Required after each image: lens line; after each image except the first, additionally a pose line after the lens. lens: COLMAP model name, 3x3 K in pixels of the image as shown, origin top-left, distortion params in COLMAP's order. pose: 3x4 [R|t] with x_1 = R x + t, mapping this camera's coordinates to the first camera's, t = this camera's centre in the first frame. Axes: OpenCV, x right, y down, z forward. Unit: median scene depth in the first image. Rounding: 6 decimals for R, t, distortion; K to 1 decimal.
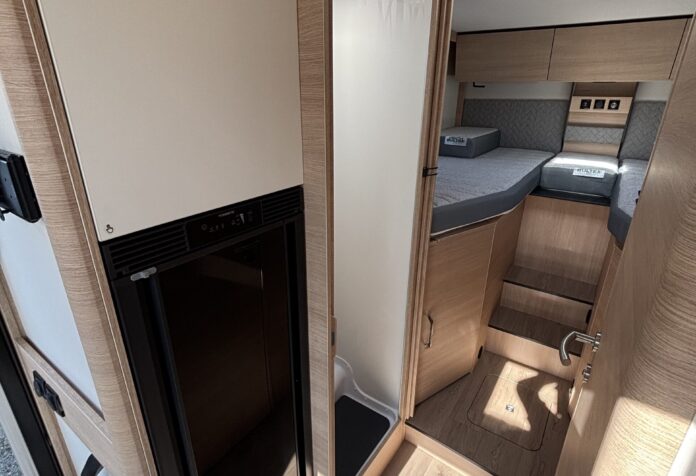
lens RADIAL K [[376.2, 0, 347.6], [0, 376.2, 237.7], [0, 0, 1]] dist [0.008551, -0.006141]
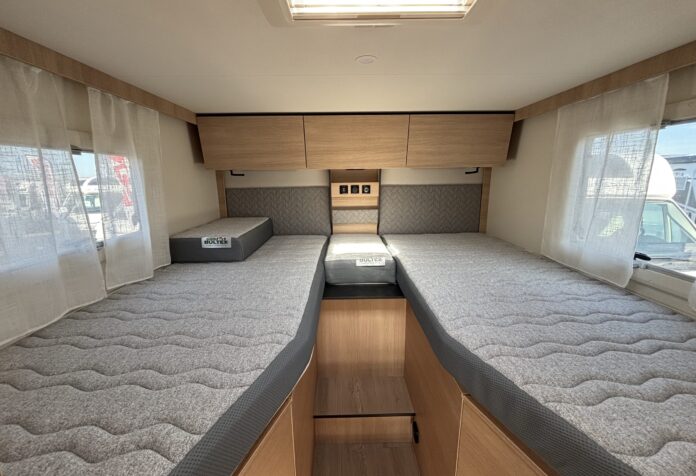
lens RADIAL K [[277.9, 0, 346.1], [0, 277.9, 234.7], [0, 0, 1]] dist [-0.001920, 0.000118]
pose [[0.810479, -0.135543, 0.569870, 0.183182], [0.231078, 0.967944, -0.098419, -0.157883], [-0.538262, 0.211451, 0.815820, 0.400673]]
